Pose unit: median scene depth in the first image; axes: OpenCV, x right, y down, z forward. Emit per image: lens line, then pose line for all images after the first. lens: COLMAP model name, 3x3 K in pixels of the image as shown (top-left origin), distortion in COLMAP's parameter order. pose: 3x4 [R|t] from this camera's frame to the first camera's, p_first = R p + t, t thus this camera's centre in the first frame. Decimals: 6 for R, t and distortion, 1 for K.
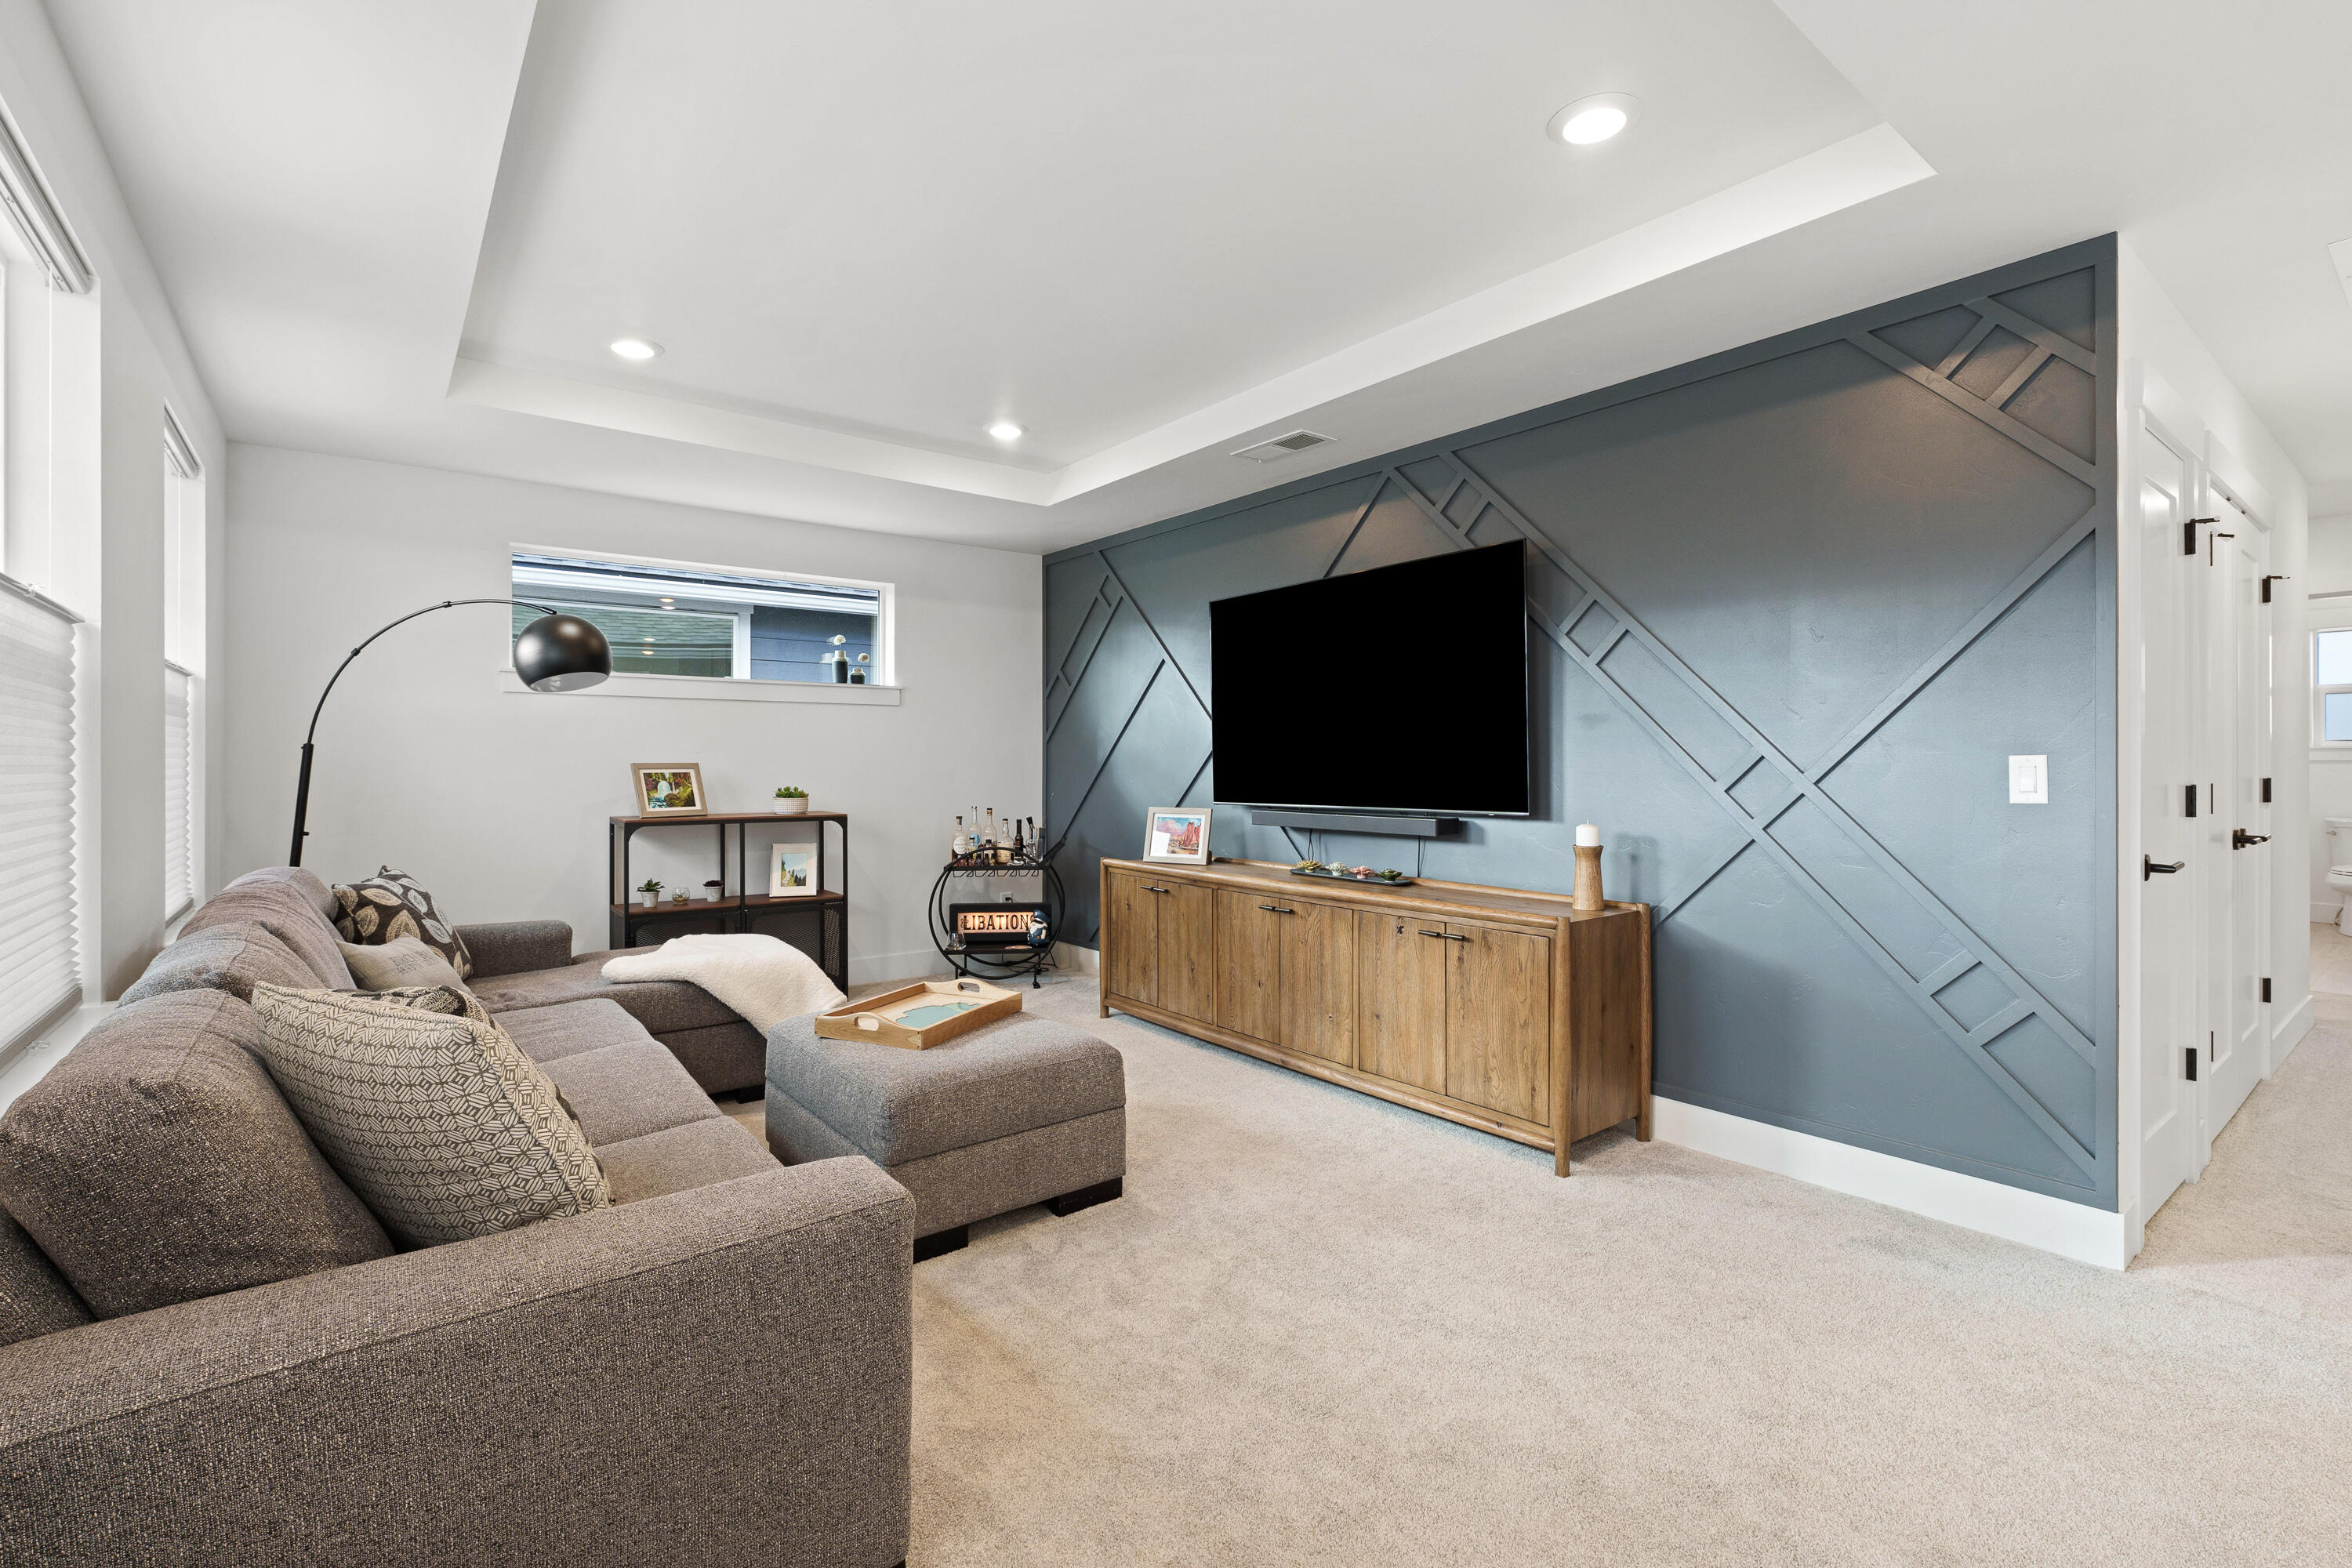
lens RADIAL K [[1023.1, 0, 1179.9], [0, 1023.1, 758.4], [0, 0, 1]] dist [-0.002431, -0.000230]
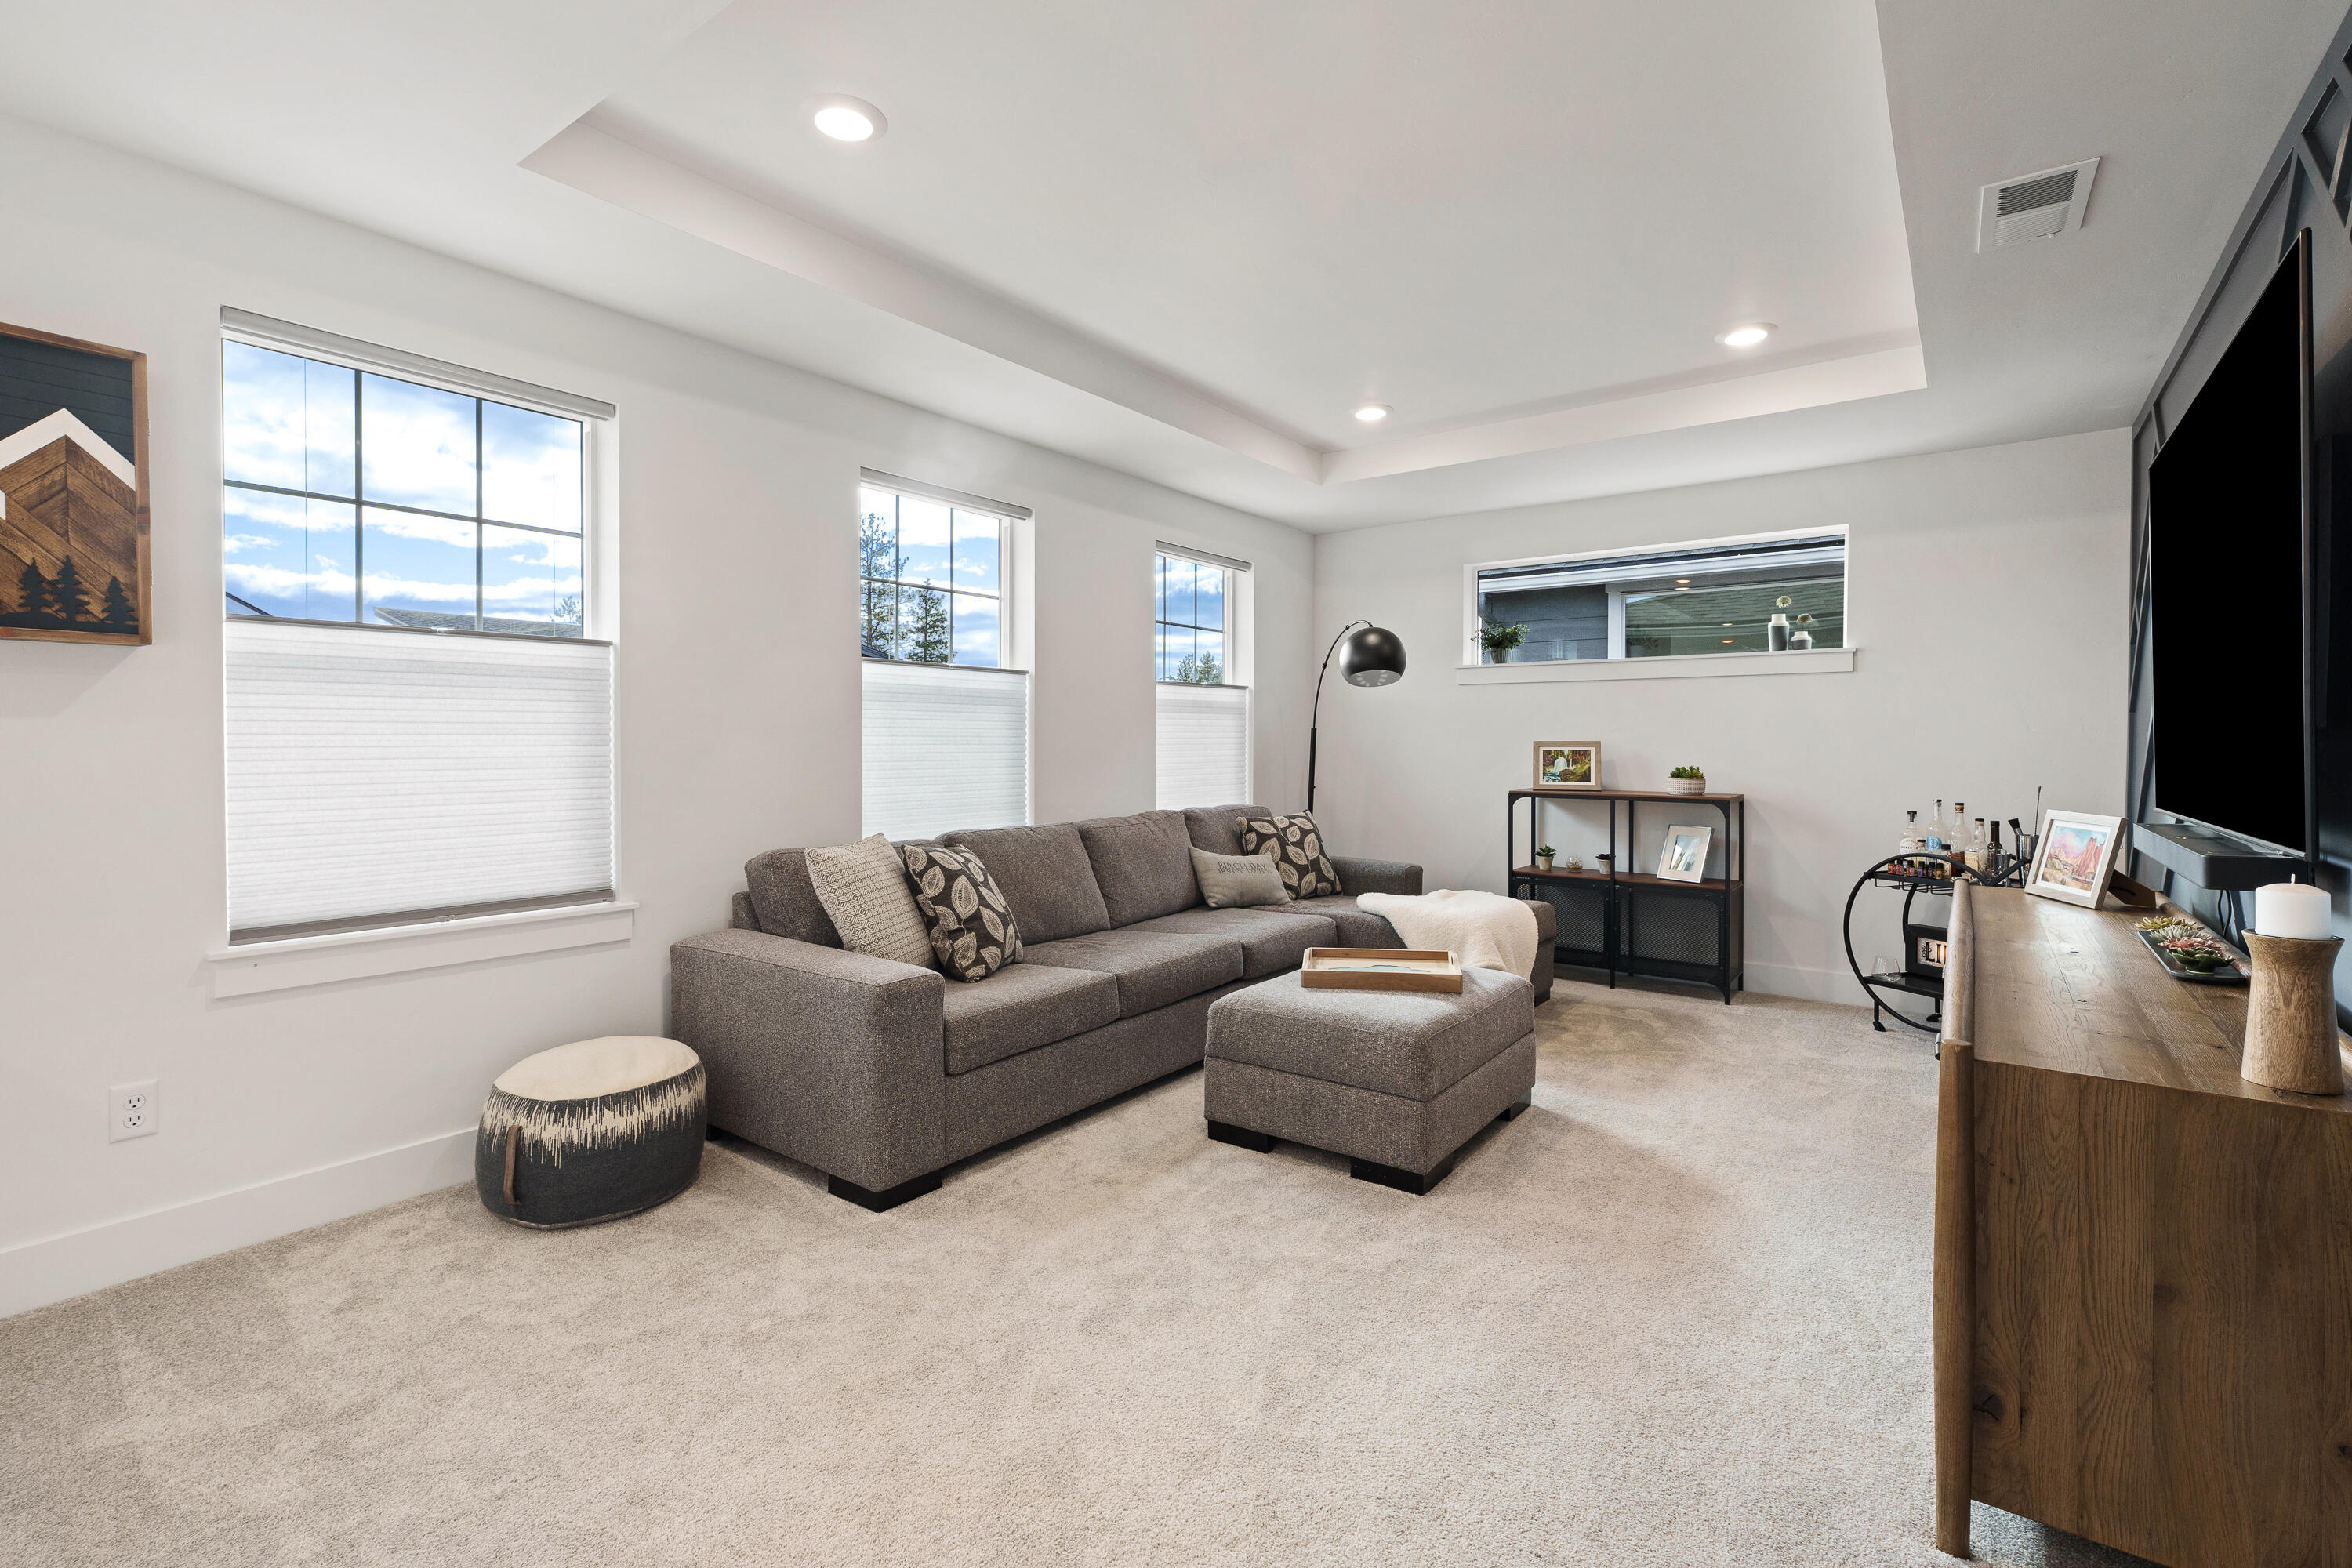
lens RADIAL K [[1071.1, 0, 1187.9], [0, 1071.1, 756.4], [0, 0, 1]] dist [-0.002260, 0.000350]
pose [[0.260908, 0.014269, -0.965258, 0.616171], [0.002298, 0.999879, 0.015402, 0.002883], [0.965361, -0.006237, 0.260843, 0.389880]]
